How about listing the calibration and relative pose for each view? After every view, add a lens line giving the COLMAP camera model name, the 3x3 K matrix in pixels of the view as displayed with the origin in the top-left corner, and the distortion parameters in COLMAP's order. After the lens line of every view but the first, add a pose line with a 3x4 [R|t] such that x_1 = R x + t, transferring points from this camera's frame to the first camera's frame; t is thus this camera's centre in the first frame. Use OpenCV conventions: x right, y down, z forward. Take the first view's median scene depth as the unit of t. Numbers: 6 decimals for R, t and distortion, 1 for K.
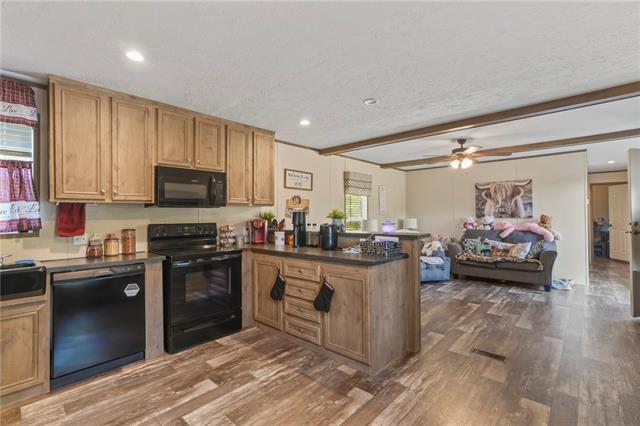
lens RADIAL K [[296.4, 0, 319.7], [0, 296.4, 211.8], [0, 0, 1]] dist [0.002548, 0.000520]
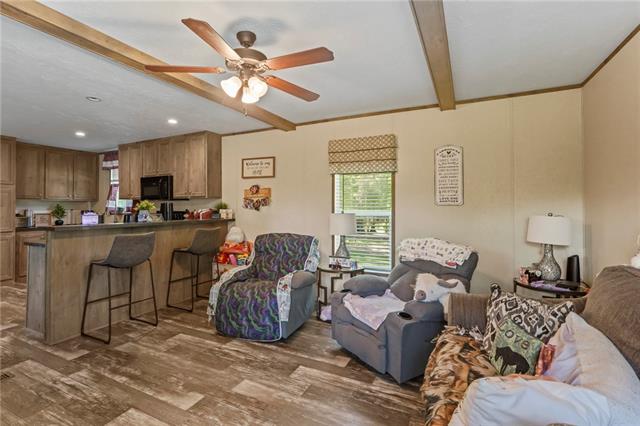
lens RADIAL K [[296.4, 0, 321.2], [0, 296.4, 219.2], [0, 0, 1]] dist [0.002548, 0.000520]
pose [[0.276893, 0.057125, -0.959201, 0.885385], [0.020378, 0.997658, 0.065298, -0.003979], [0.960685, -0.037628, 0.275080, 0.938718]]
